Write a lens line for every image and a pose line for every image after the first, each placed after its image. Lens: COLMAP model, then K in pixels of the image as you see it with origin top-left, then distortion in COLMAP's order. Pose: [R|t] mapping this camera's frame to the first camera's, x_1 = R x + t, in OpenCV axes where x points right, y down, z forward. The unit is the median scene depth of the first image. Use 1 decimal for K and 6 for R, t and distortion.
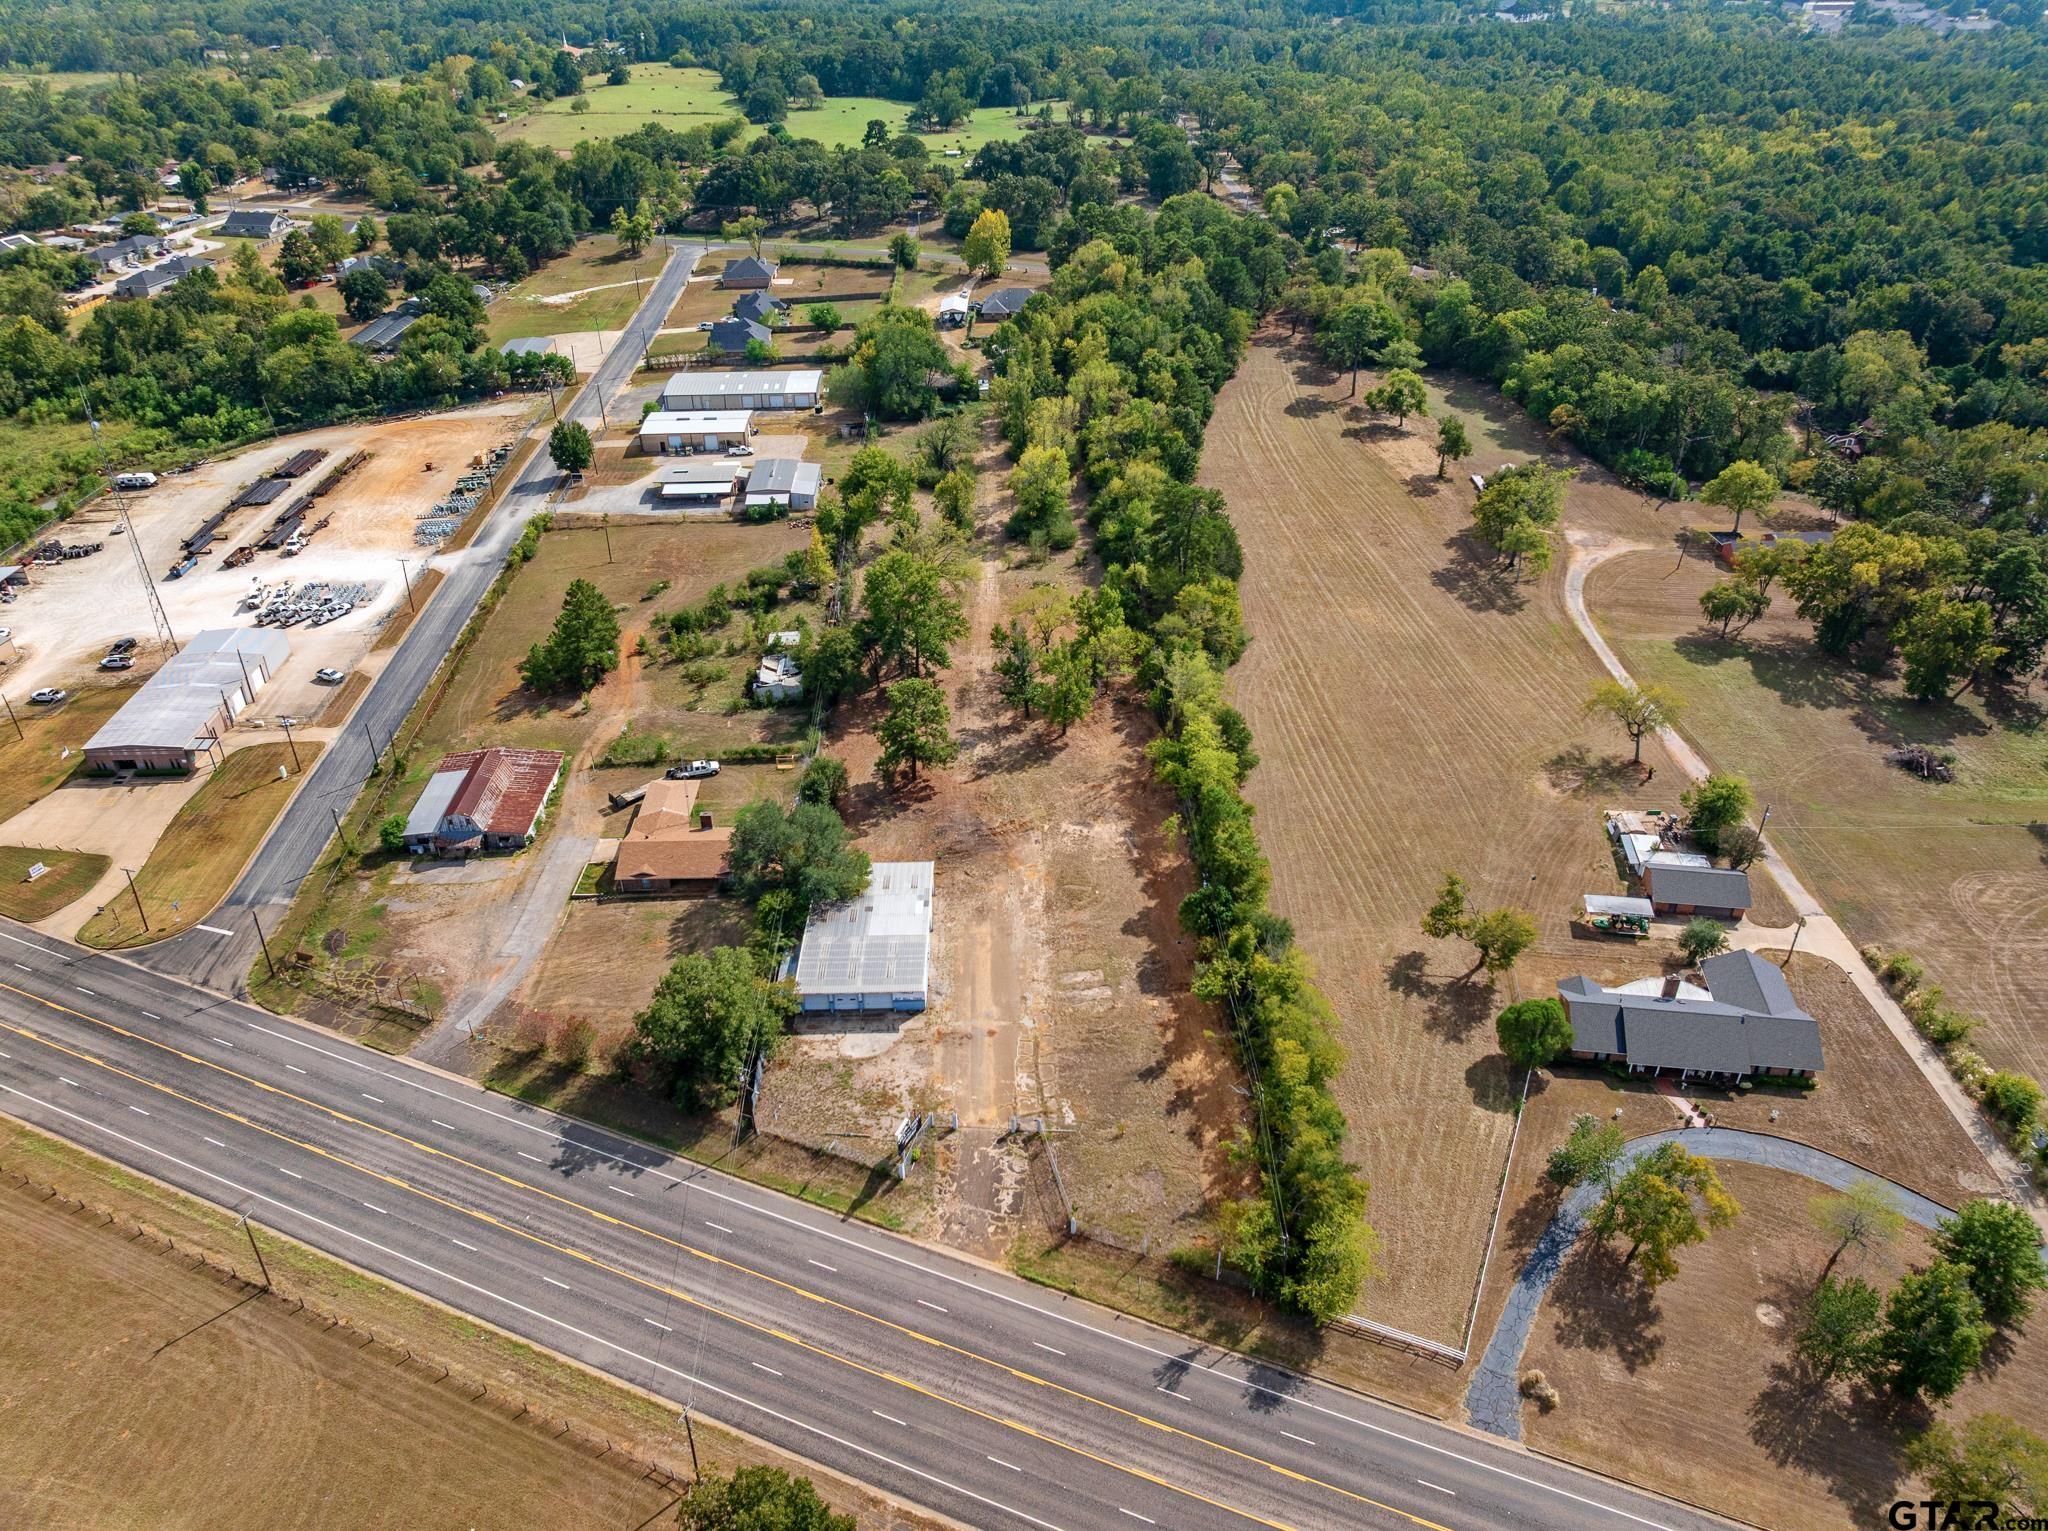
lens RADIAL K [[1472.1, 0, 1048.0], [0, 1472.1, 732.0], [0, 0, 1]] dist [-0.042998, -0.000079]
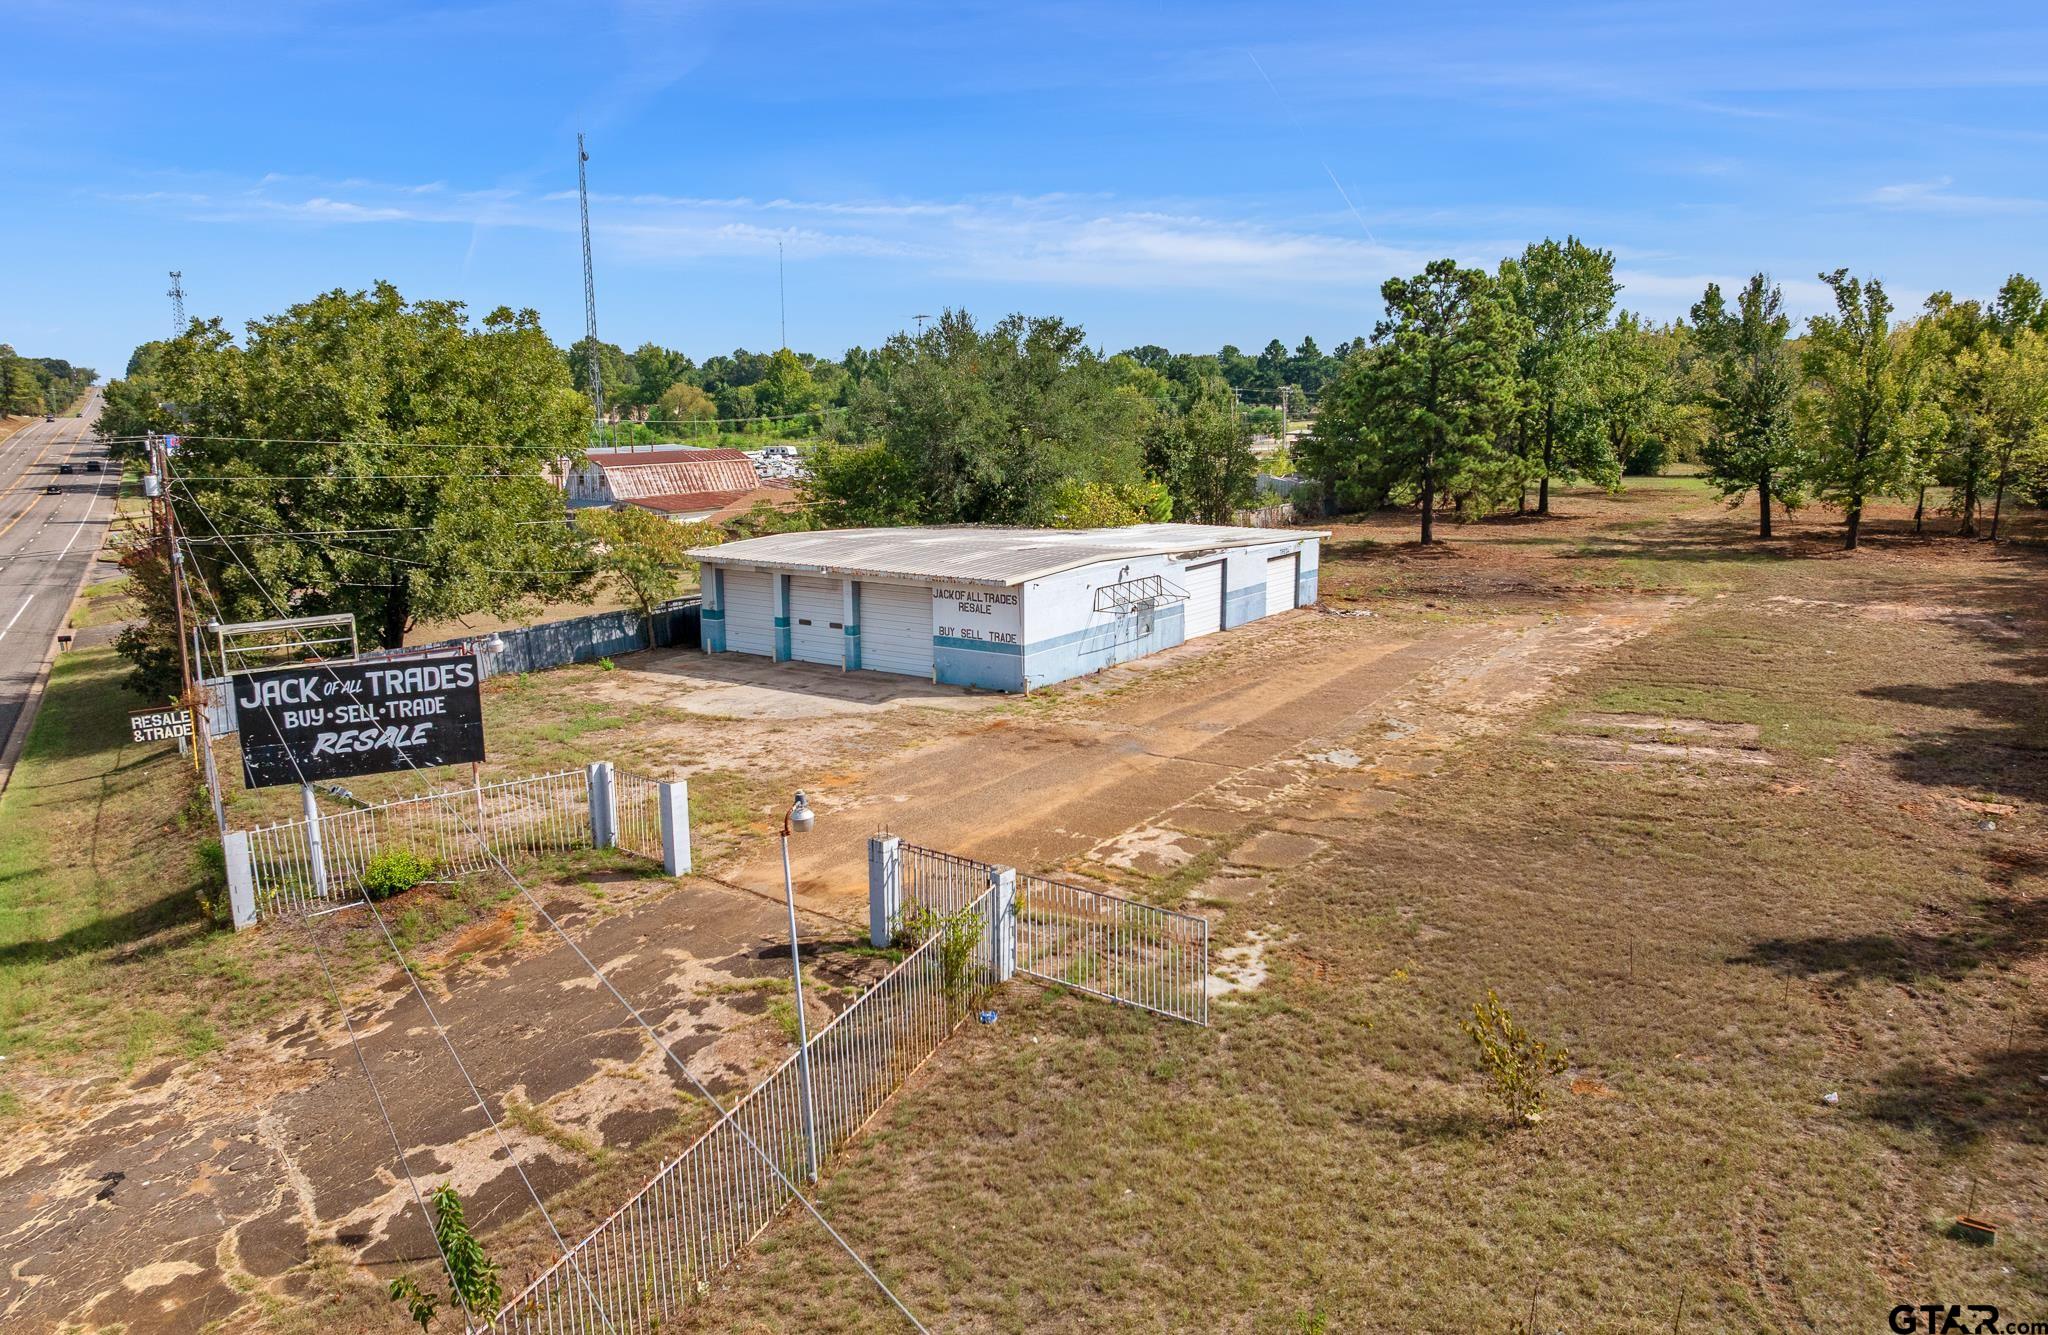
lens RADIAL K [[1466.4, 0, 1029.1], [0, 1466.4, 673.3], [0, 0, 1]] dist [-0.039444, -0.006363]
pose [[0.812116, 0.108457, -0.573328, 0.061175], [-0.296503, 0.922966, -0.245397, 0.203884], [0.502547, 0.369284, 0.781713, 0.628241]]
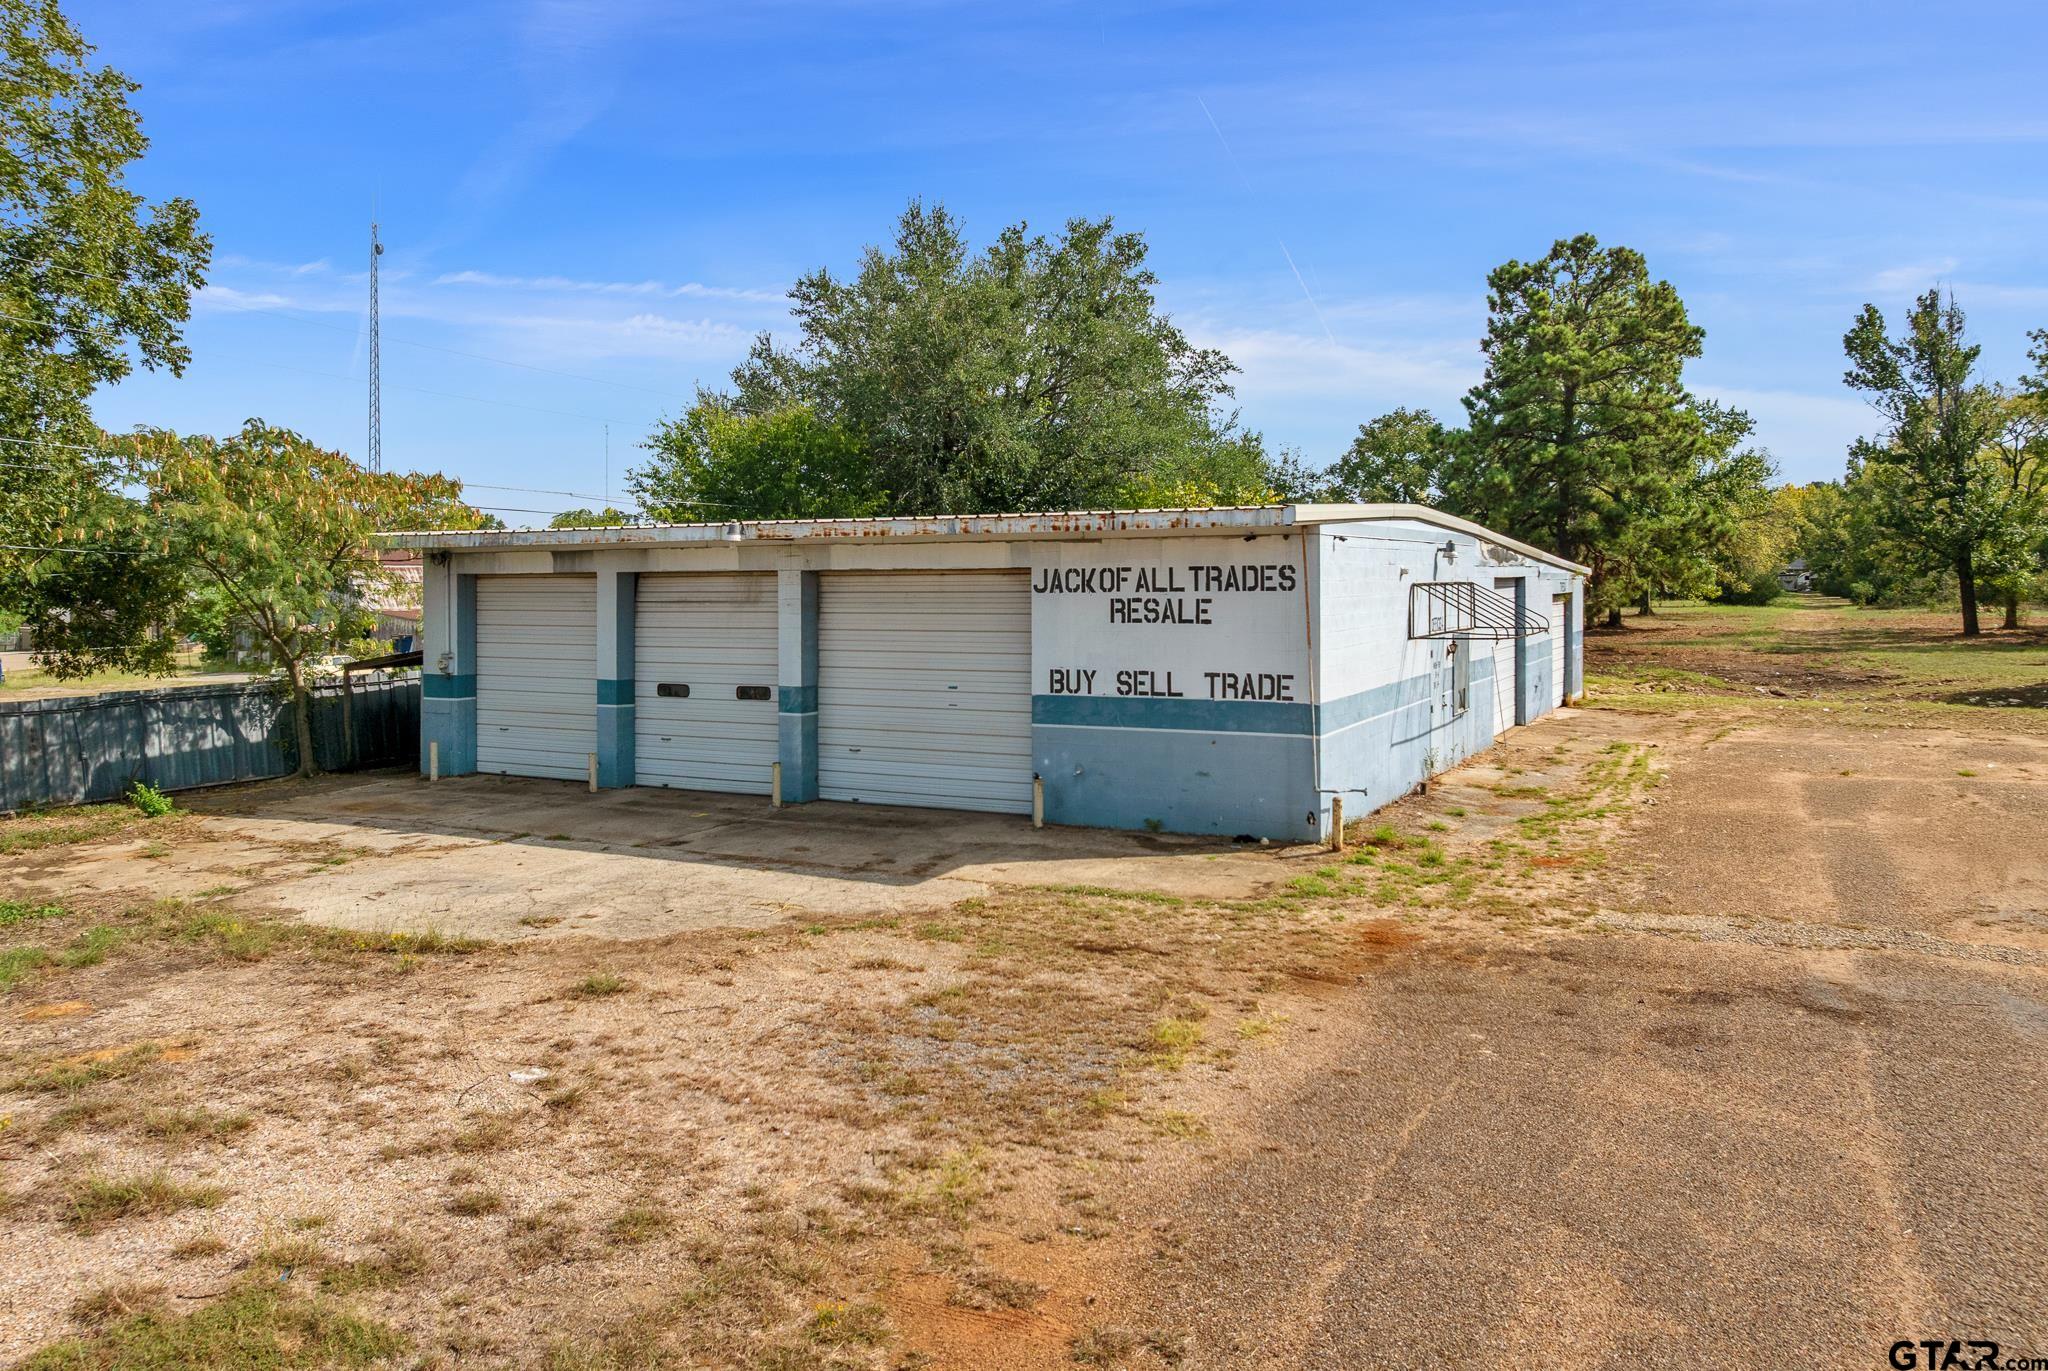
lens RADIAL K [[1481.2, 0, 1031.4], [0, 1481.2, 569.1], [0, 0, 1]] dist [-0.032538, -0.001690]
pose [[0.875269, -0.006762, -0.483589, -0.042228], [-0.244669, 0.856319, -0.454812, 0.179408], [0.417182, 0.516402, 0.747856, 0.730103]]
